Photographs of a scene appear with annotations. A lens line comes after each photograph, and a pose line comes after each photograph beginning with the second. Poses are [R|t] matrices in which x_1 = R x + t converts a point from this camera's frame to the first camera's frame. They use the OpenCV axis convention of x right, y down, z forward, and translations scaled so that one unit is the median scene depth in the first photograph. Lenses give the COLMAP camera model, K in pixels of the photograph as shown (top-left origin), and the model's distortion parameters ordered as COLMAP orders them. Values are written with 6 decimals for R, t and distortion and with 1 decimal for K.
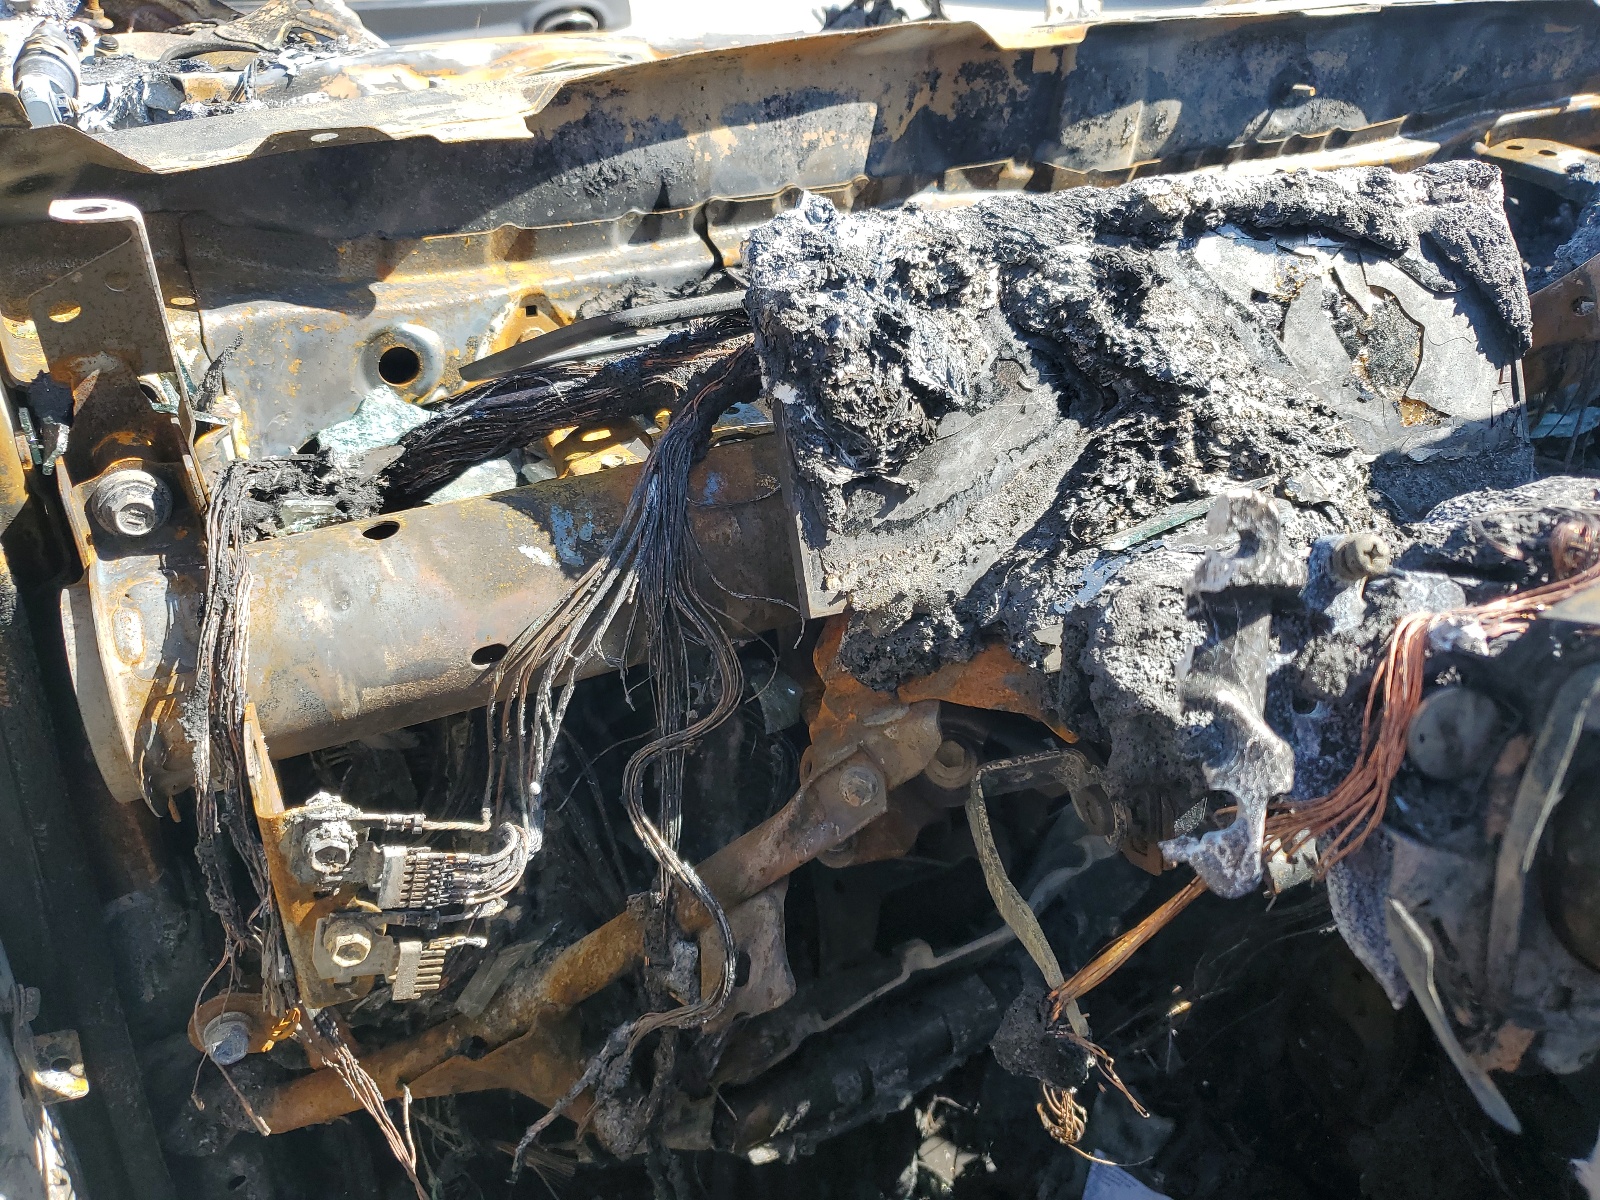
lens RADIAL K [[1198.6, 0, 714.1], [0, 1198.6, 600.3], [0, 0, 1]] dist [0.065104, -0.127980]
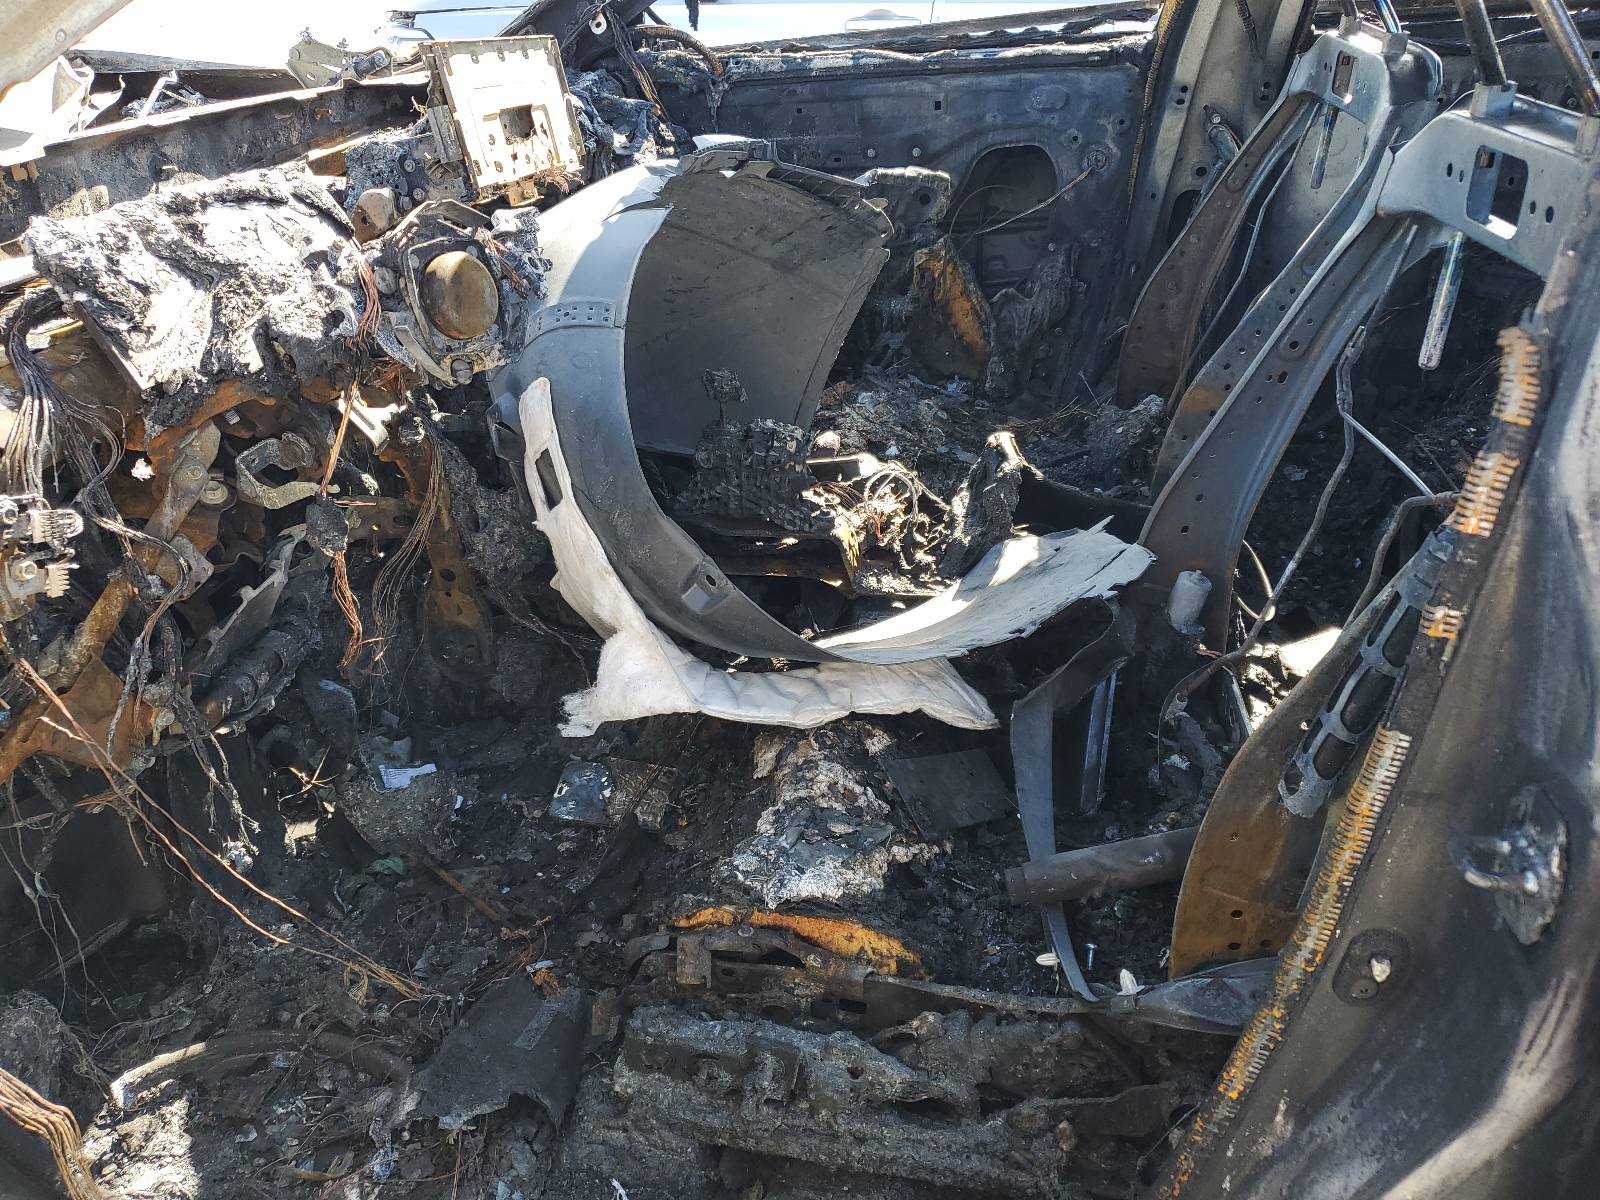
lens RADIAL K [[1198.6, 0, 714.1], [0, 1198.6, 600.3], [0, 0, 1]] dist [0.065104, -0.127980]
pose [[0.603034, -0.384790, 0.698775, -0.937520], [0.452028, 0.886591, 0.098119, 0.585365], [-0.657283, 0.256697, 0.708580, -1.091766]]
